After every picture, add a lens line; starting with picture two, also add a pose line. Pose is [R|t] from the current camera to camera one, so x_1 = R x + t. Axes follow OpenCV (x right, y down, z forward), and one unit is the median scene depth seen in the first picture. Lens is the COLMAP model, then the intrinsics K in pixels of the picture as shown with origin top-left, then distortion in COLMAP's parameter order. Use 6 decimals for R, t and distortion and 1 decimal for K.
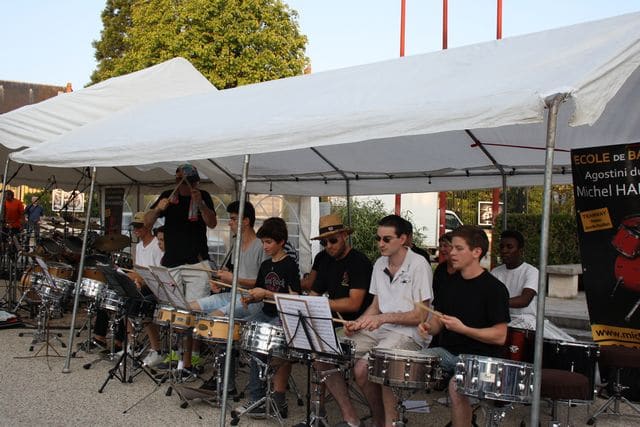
lens RADIAL K [[704.9, 0, 321.6], [0, 704.9, 212.4], [0, 0, 1]] dist [-0.019792, 0.000000]
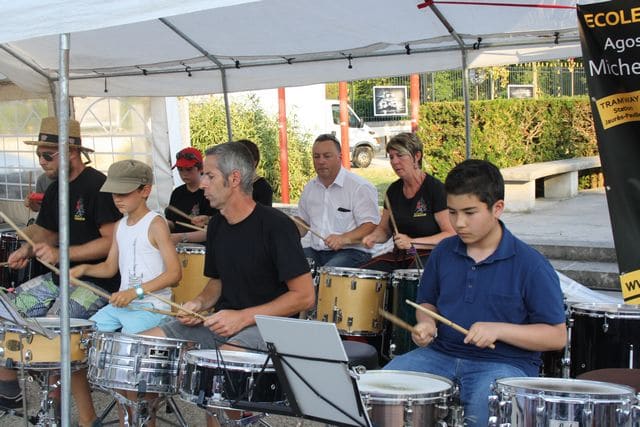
lens RADIAL K [[857.7, 0, 320.4], [0, 857.7, 215.6], [0, 0, 1]] dist [-0.014868, 0.000000]
pose [[0.982673, -0.082303, 0.166075, -0.022877], [0.060396, 0.989287, 0.132904, -0.013486], [-0.175234, -0.120571, 0.977116, 0.211495]]
